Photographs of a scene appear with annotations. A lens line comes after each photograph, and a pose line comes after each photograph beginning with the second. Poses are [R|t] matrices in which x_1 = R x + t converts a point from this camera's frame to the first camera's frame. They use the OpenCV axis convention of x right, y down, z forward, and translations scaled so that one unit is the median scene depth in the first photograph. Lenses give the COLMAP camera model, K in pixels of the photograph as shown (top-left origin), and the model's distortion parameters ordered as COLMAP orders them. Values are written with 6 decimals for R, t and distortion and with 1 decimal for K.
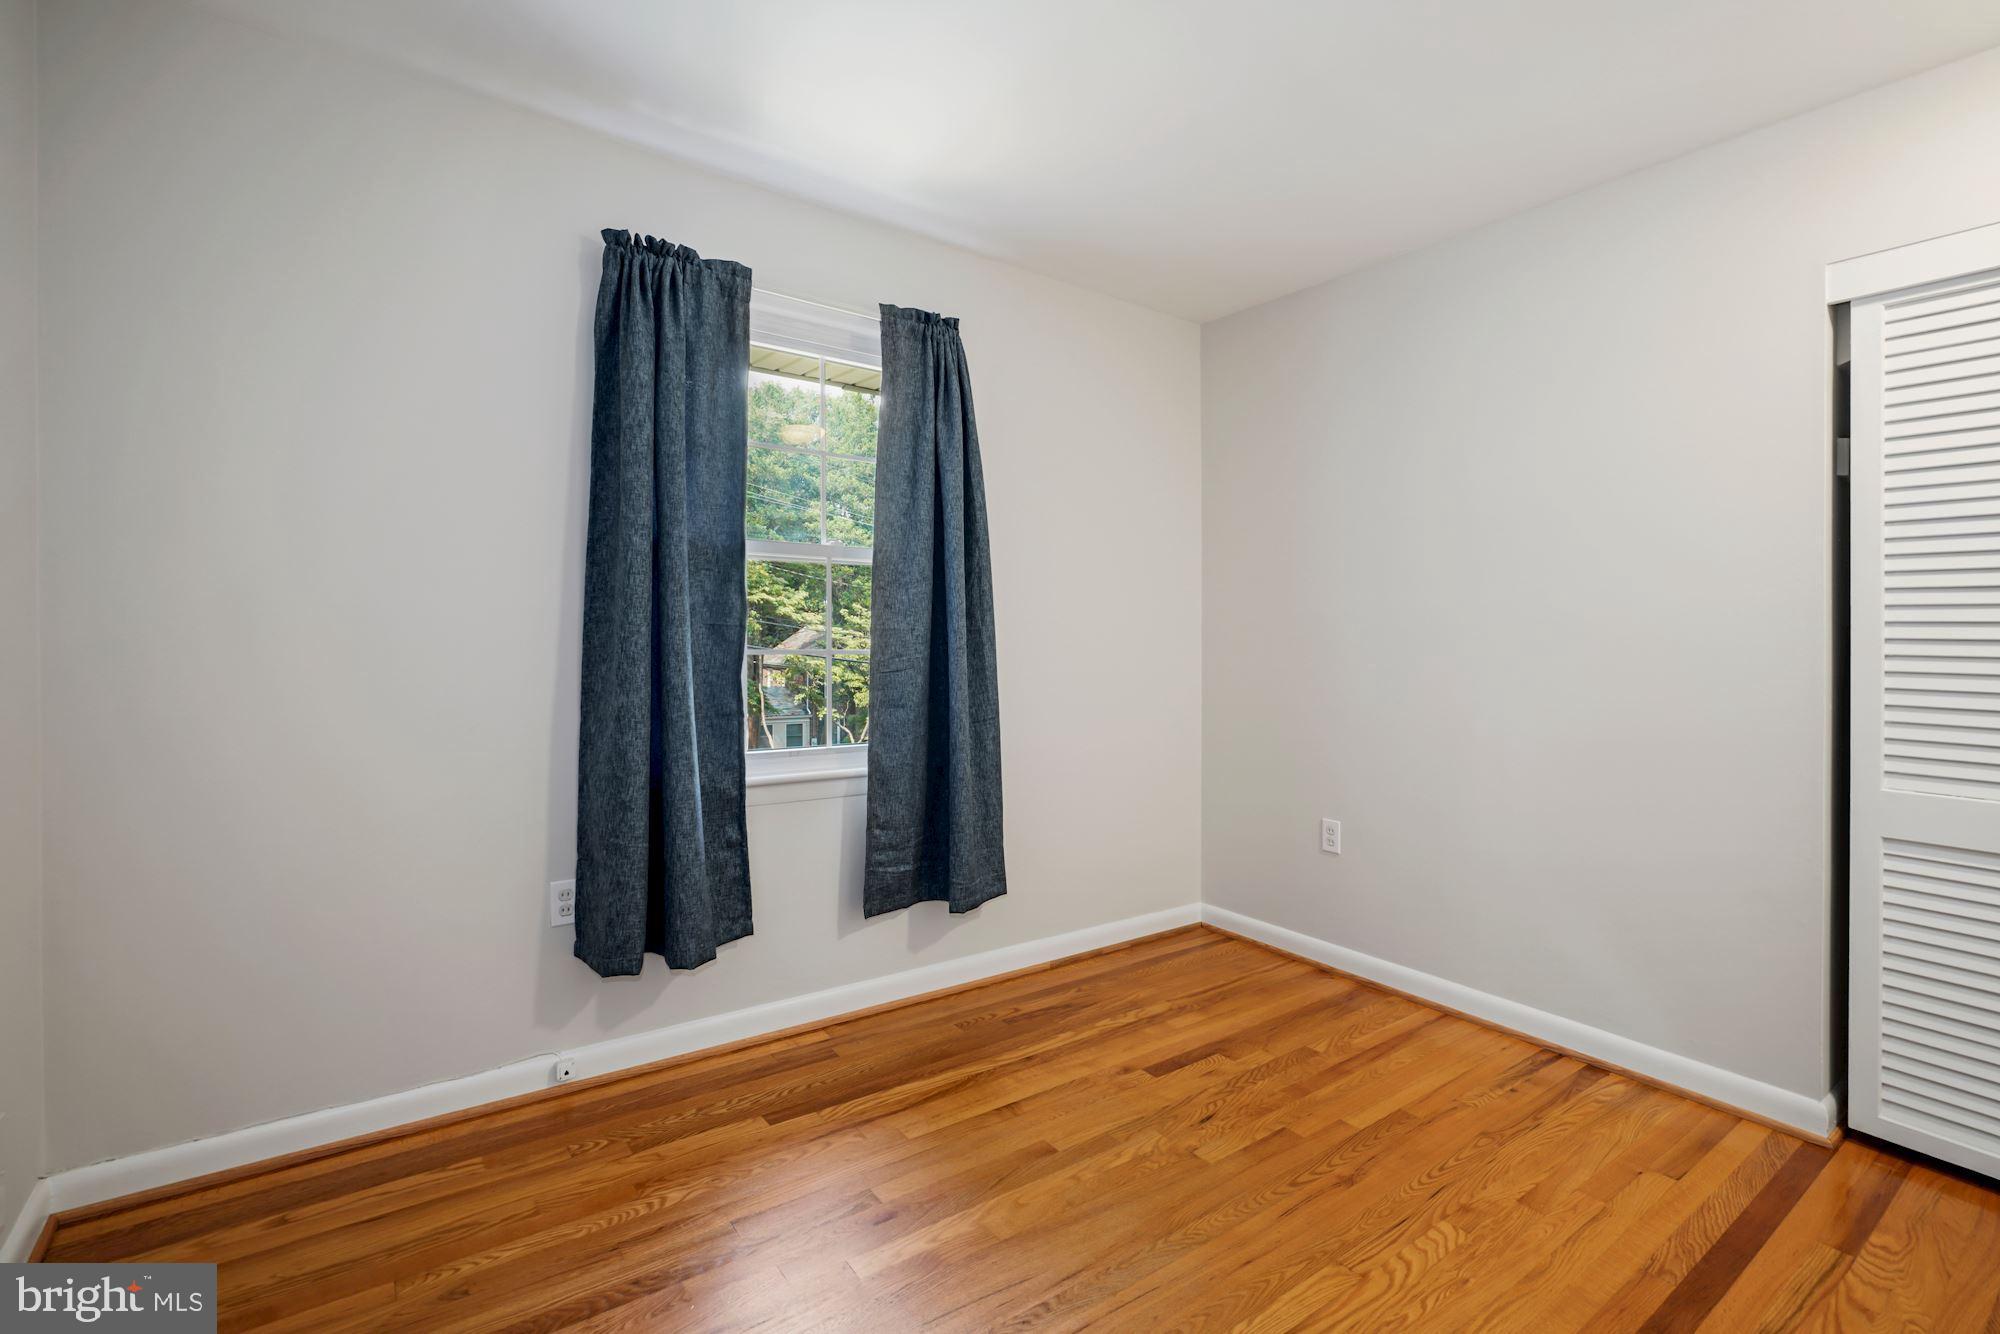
lens RADIAL K [[912.2, 0, 993.9], [0, 912.2, 626.3], [0, 0, 1]] dist [-0.002213, 0.000308]
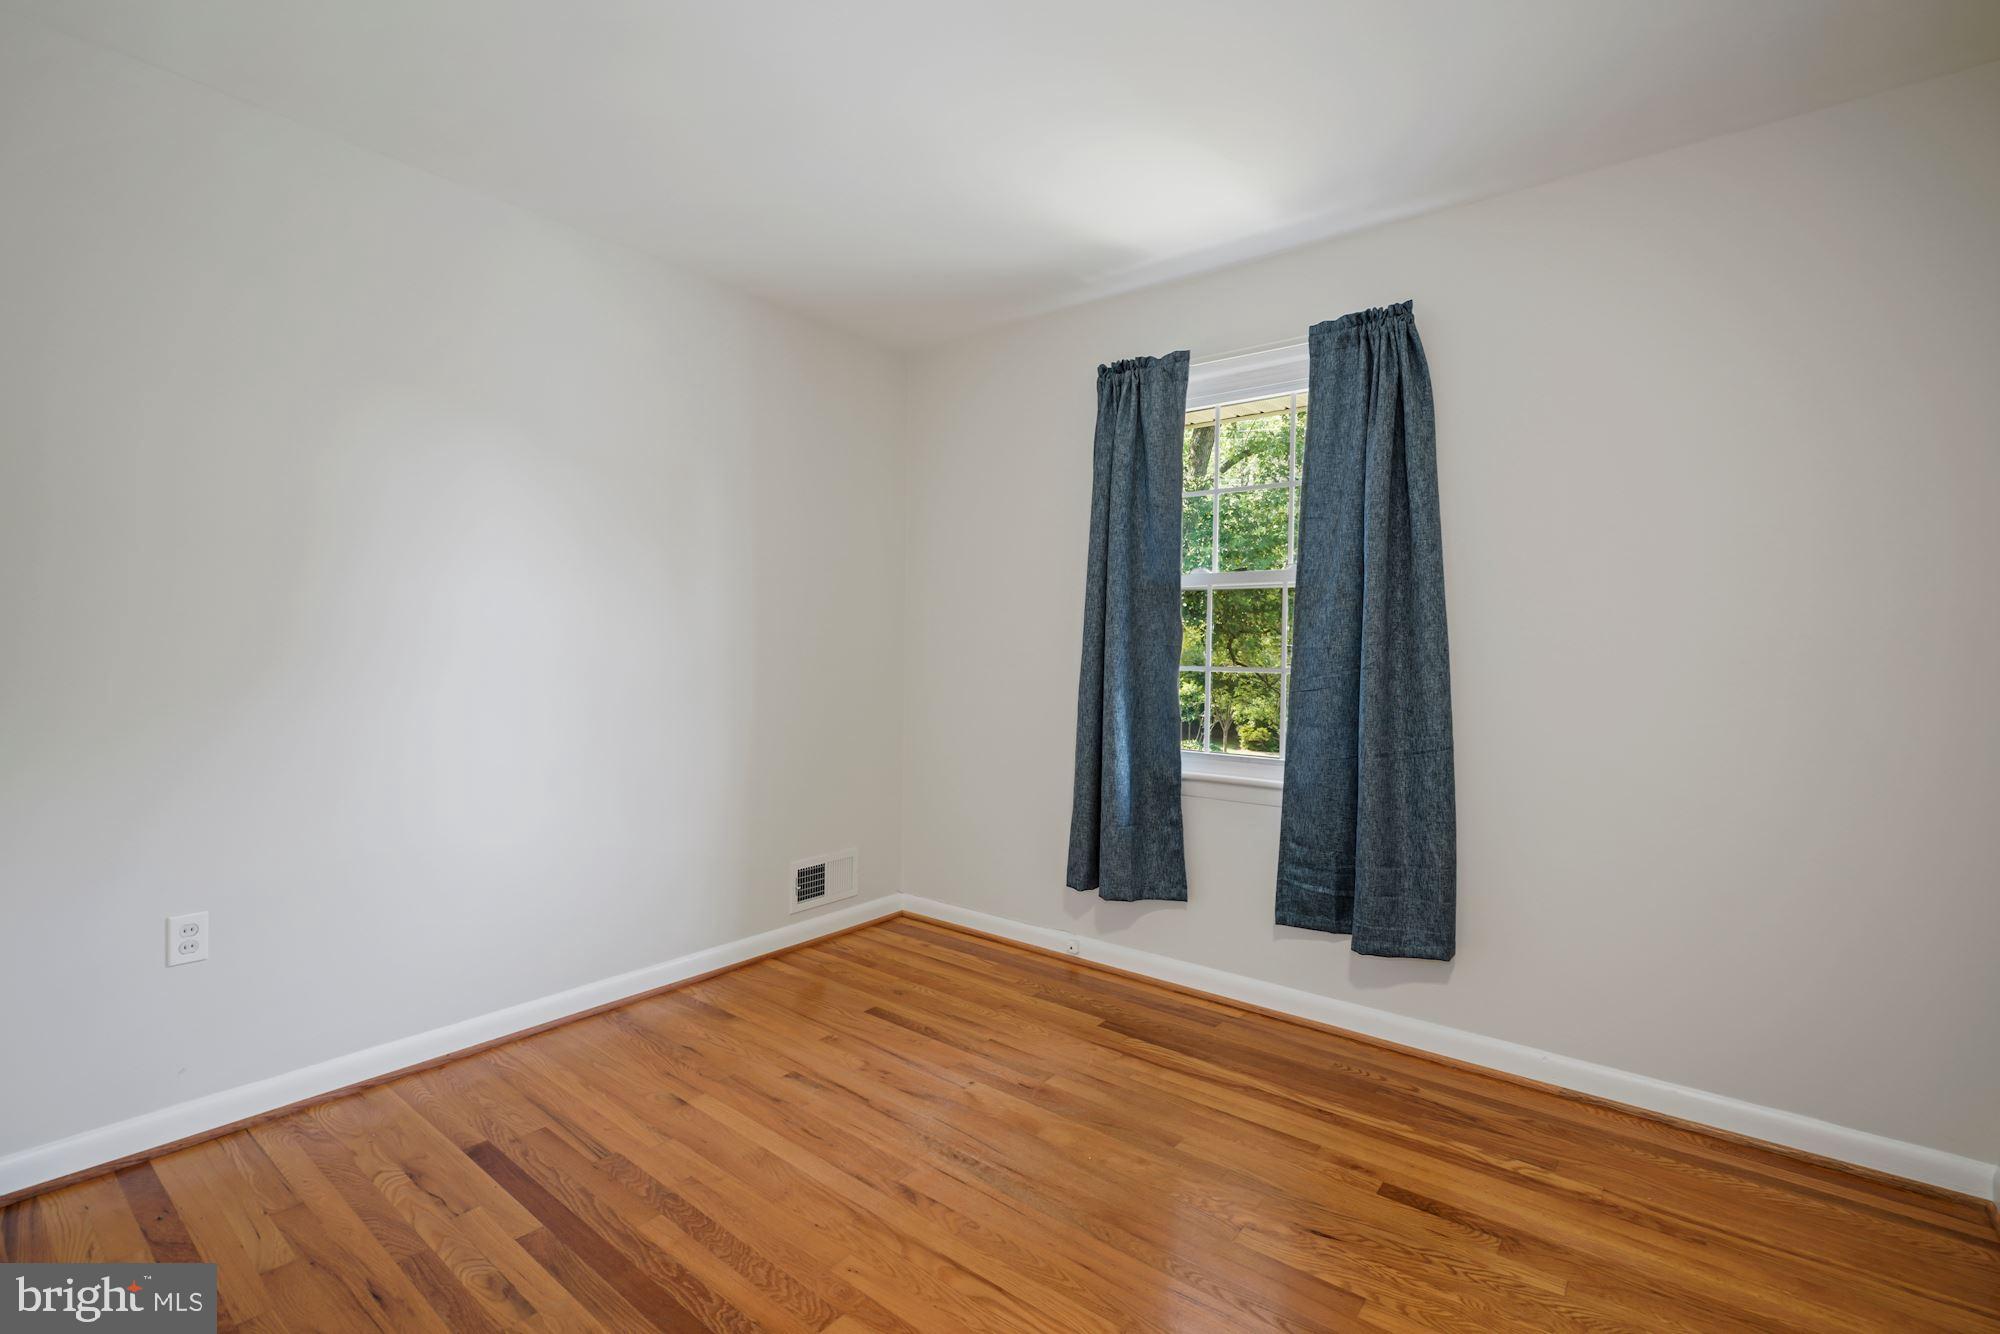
lens RADIAL K [[953.7, 0, 998.0], [0, 953.7, 644.1], [0, 0, 1]] dist [-0.008459, -0.000213]
pose [[0.240635, -0.010445, -0.970559, 0.843982], [0.005372, 0.999941, -0.009429, 0.006963], [0.970601, -0.002945, 0.240677, 0.423744]]
